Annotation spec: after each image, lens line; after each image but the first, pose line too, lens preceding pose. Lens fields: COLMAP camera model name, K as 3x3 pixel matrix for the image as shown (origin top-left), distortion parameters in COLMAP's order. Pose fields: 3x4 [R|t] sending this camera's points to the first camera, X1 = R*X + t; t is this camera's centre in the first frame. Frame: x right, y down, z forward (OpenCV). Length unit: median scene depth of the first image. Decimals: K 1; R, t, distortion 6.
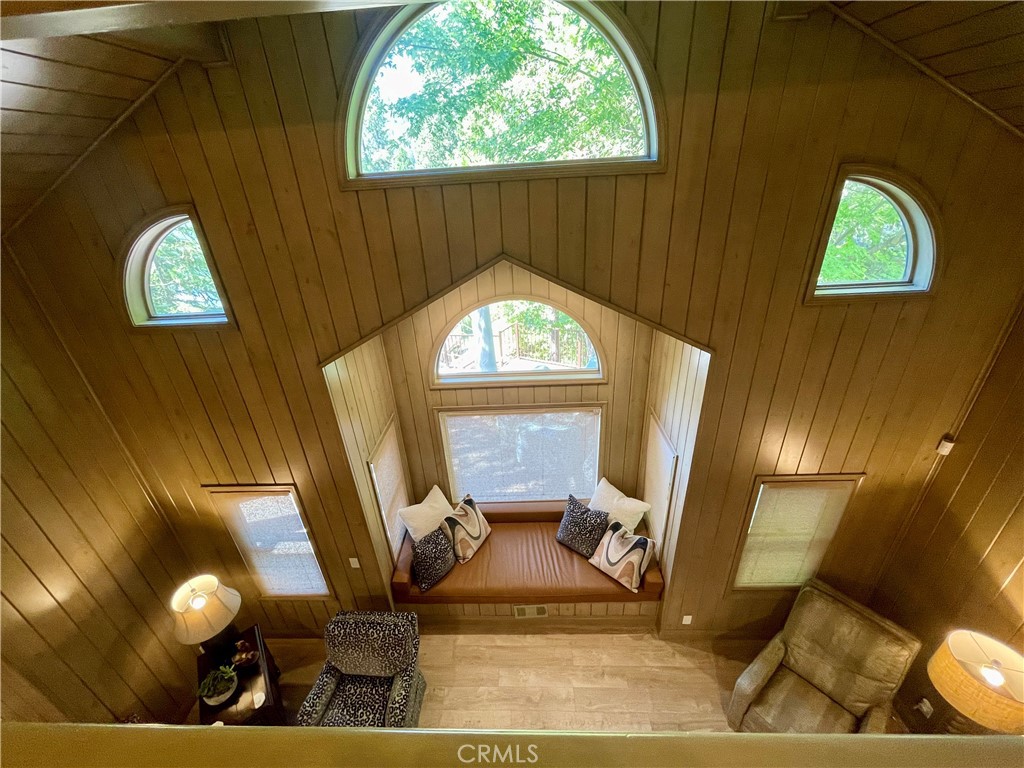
lens RADIAL K [[410.5, 0, 509.7], [0, 410.5, 380.3], [0, 0, 1]] dist [-0.000415, 0.000088]
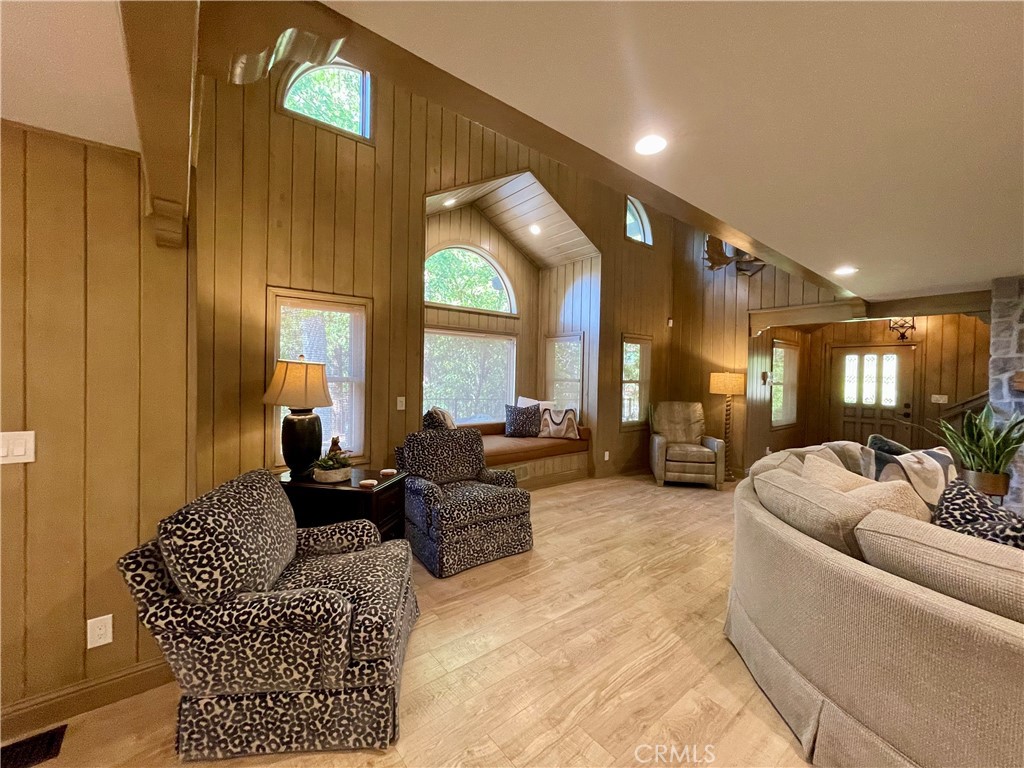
lens RADIAL K [[410.5, 0, 509.7], [0, 410.5, 380.3], [0, 0, 1]] dist [-0.000415, 0.000088]
pose [[0.752235, 0.056538, 0.656465, -0.780010], [0.239721, 0.904549, -0.352598, 0.752114], [-0.613740, 0.422605, 0.666880, 0.120836]]
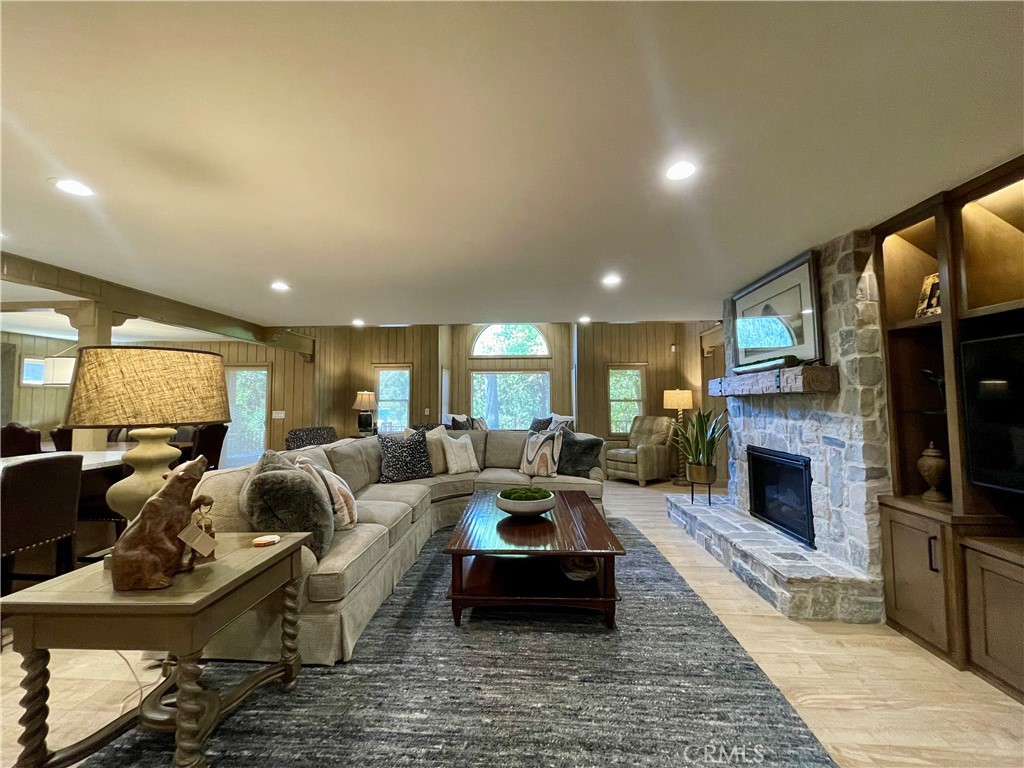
lens RADIAL K [[410.5, 0, 509.7], [0, 410.5, 380.3], [0, 0, 1]] dist [-0.000415, 0.000088]
pose [[0.998581, 0.049612, -0.019380, 0.067067], [-0.052711, 0.868251, -0.493317, 1.211371], [-0.007648, 0.493638, 0.869634, -0.831550]]
